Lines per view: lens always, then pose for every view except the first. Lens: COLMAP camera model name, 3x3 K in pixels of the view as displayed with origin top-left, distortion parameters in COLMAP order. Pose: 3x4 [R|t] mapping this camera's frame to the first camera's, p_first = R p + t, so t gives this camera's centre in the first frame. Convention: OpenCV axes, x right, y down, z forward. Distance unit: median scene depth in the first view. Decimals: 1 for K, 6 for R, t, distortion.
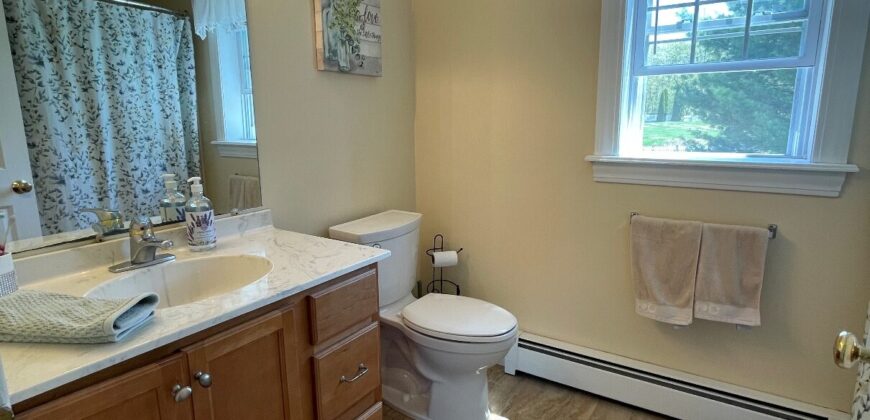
lens RADIAL K [[465.7, 0, 435.0], [0, 465.7, 210.0], [0, 0, 1]] dist [-0.001276, -0.000666]
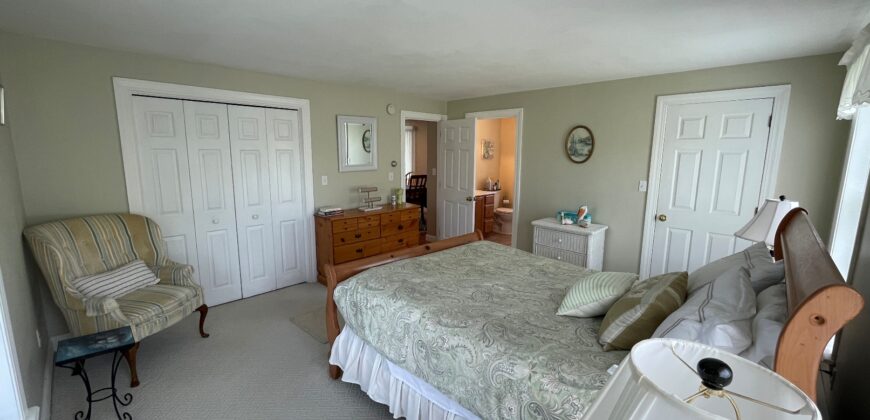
lens RADIAL K [[353.3, 0, 435.0], [0, 353.3, 210.0], [0, 0, 1]] dist [0.000794, 0.000072]
pose [[0.984146, 0.040332, -0.172716, -0.064248], [-0.046304, 0.998456, -0.030690, 0.360398], [0.171212, 0.038201, 0.984493, -2.595415]]
